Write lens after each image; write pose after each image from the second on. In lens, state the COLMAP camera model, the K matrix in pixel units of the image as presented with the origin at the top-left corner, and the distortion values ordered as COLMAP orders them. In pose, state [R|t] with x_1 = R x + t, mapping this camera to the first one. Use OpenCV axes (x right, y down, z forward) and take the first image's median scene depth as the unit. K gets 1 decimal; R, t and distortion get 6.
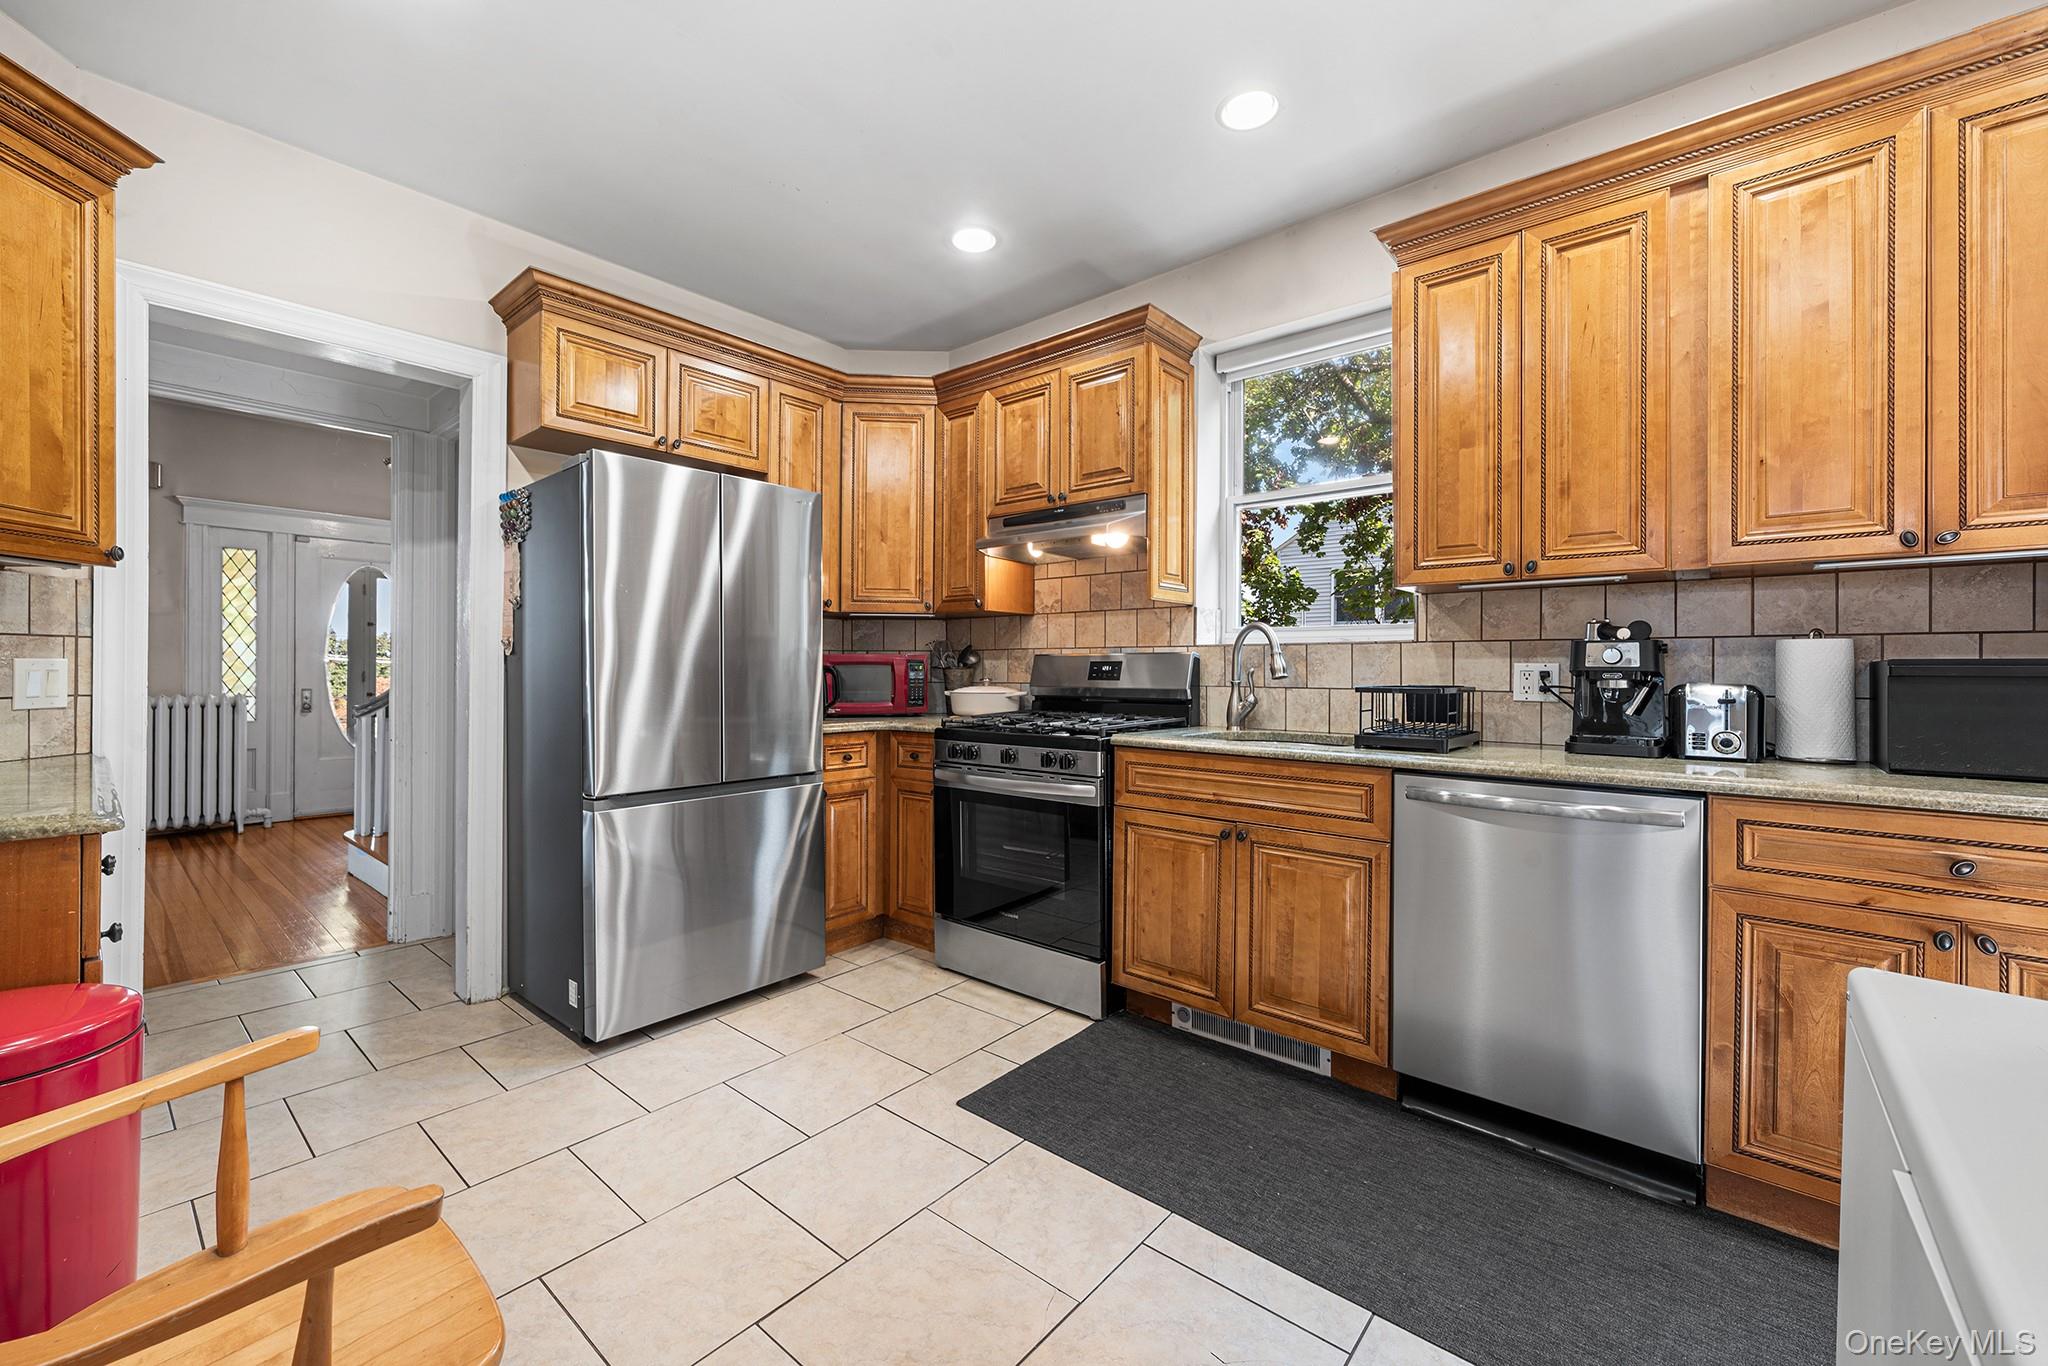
lens RADIAL K [[831.0, 0, 1013.8], [0, 831.0, 662.3], [0, 0, 1]] dist [0.012860, 0.000648]
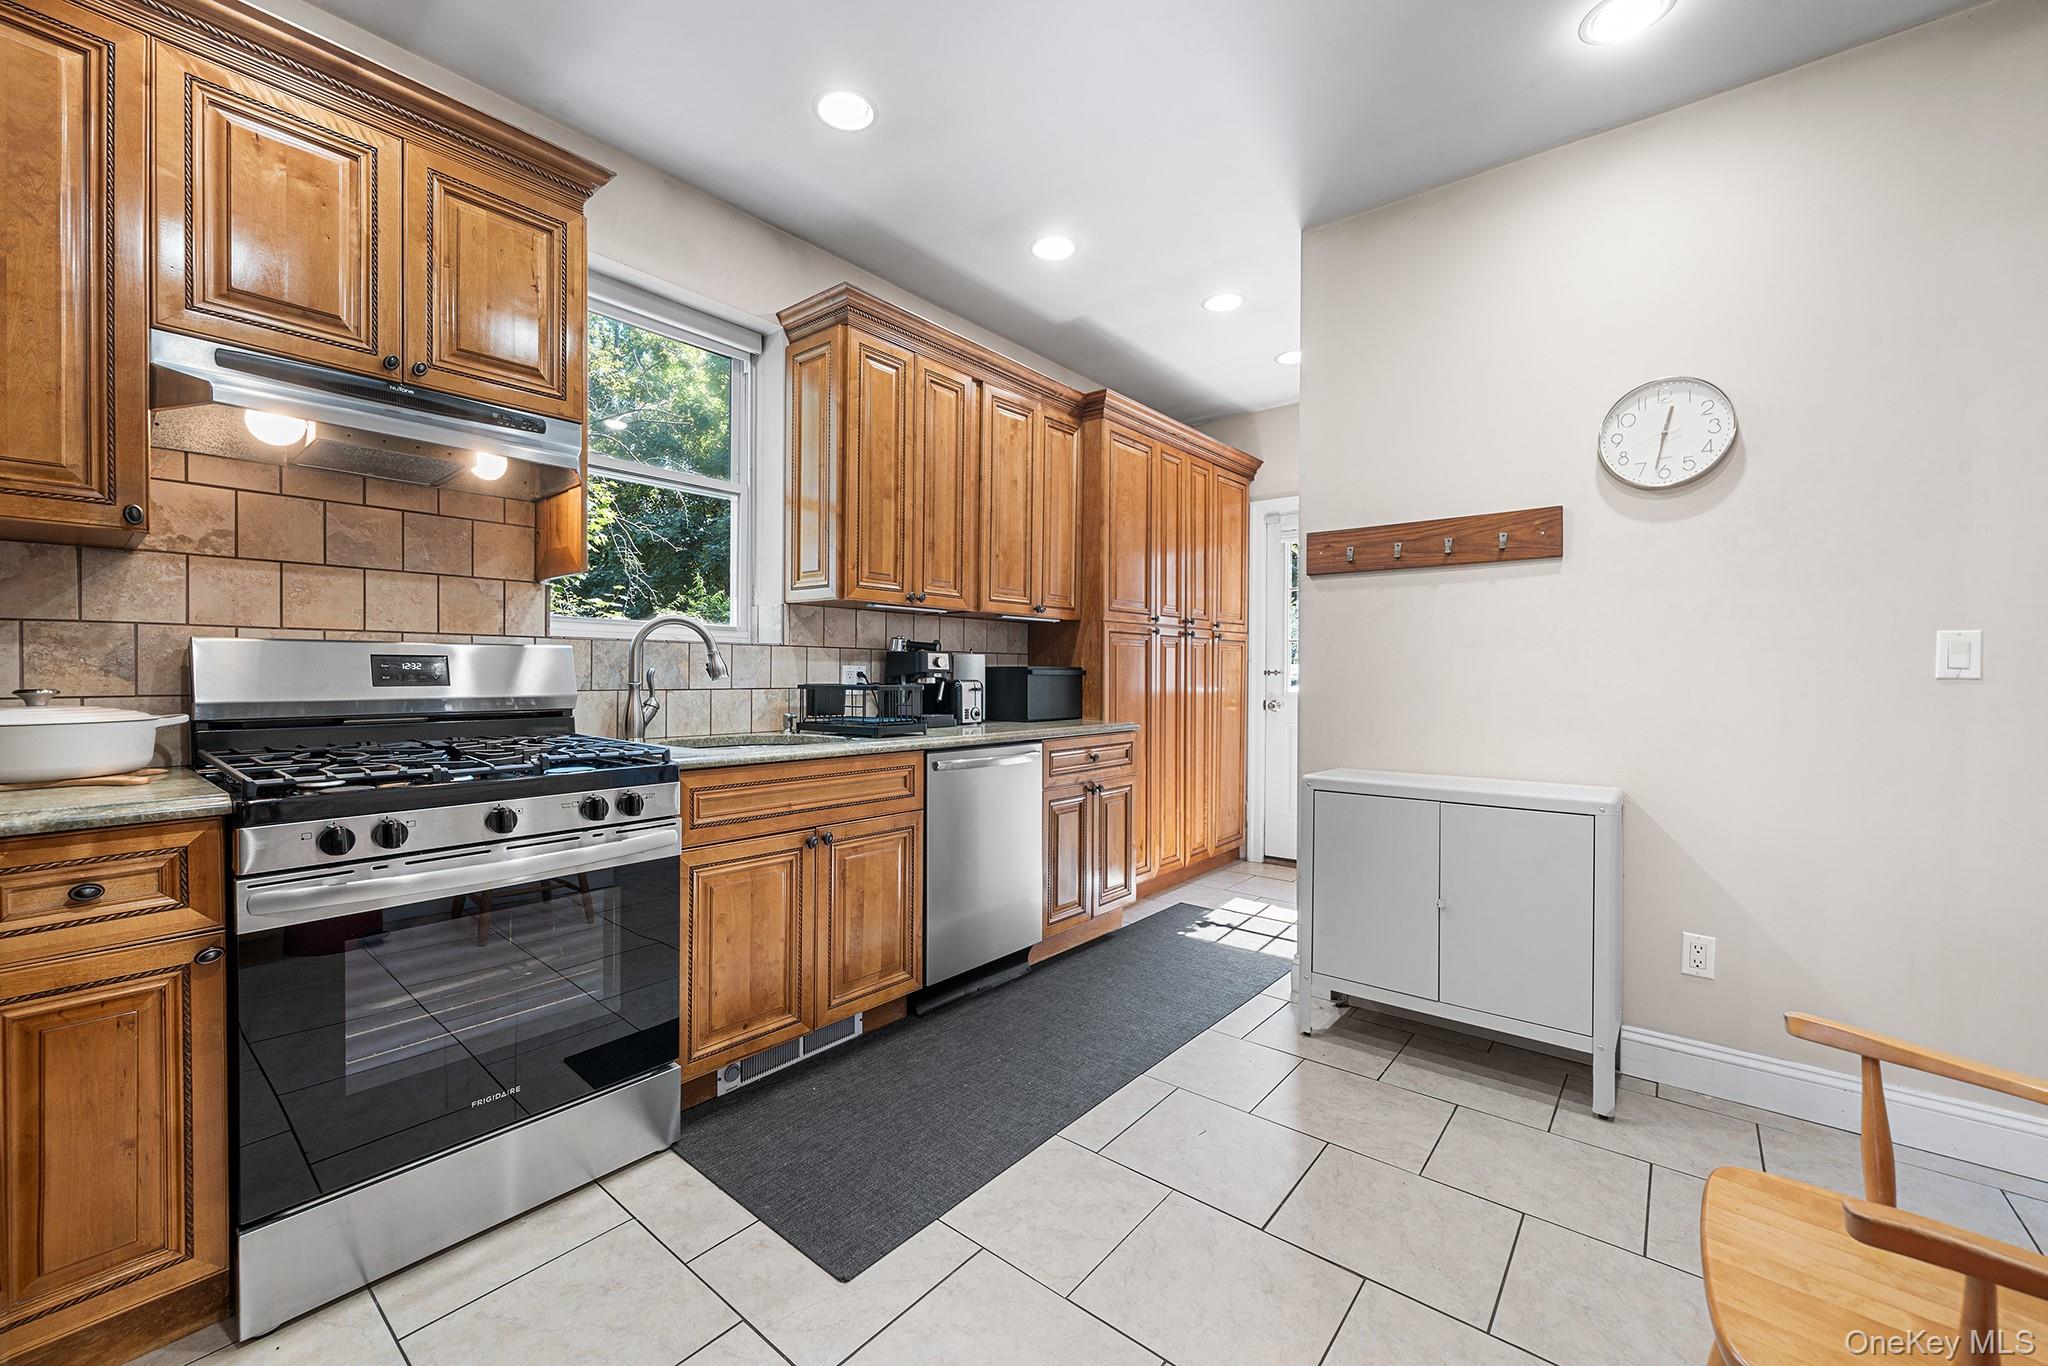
lens RADIAL K [[804.0, 0, 1024.0], [0, 804.0, 683.0], [0, 0, 1]] dist [0.000746, 0.000082]
pose [[-0.018595, -0.012544, 0.999748, -0.597286], [-0.010837, 0.999865, 0.012344, 0.008936], [-0.999768, -0.010605, -0.018728, 0.692217]]
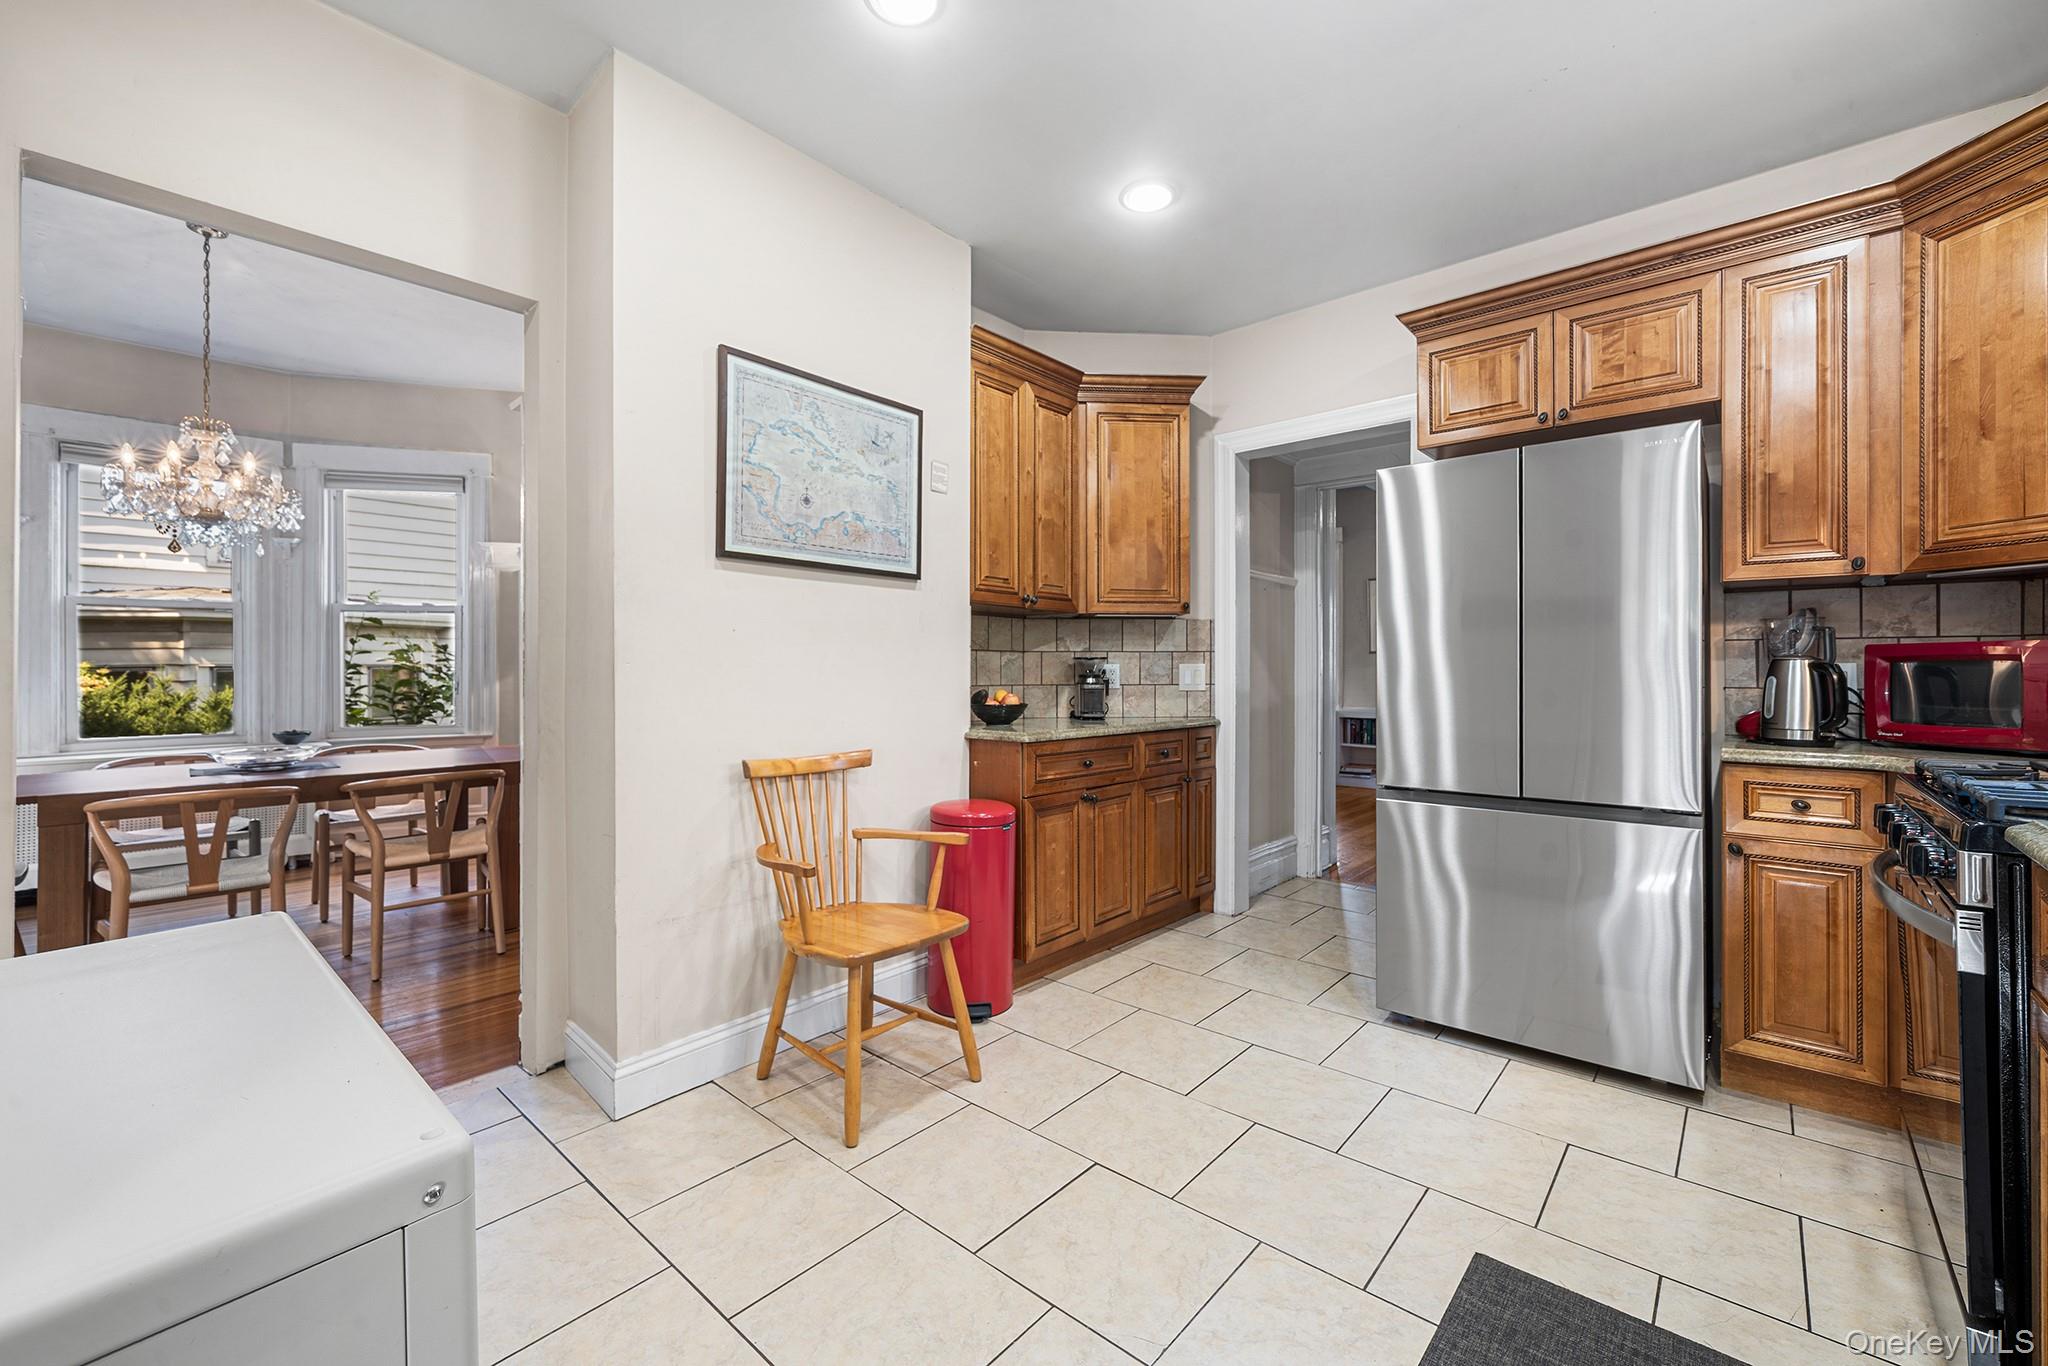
lens RADIAL K [[835.0, 0, 1024.6], [0, 835.0, 670.6], [0, 0, 1]] dist [-0.000534, -0.000124]
pose [[-0.011280, -0.006536, -0.999915, 0.537720], [0.002342, 0.999976, -0.006563, 0.015967], [0.999934, -0.002416, -0.011264, 0.489241]]
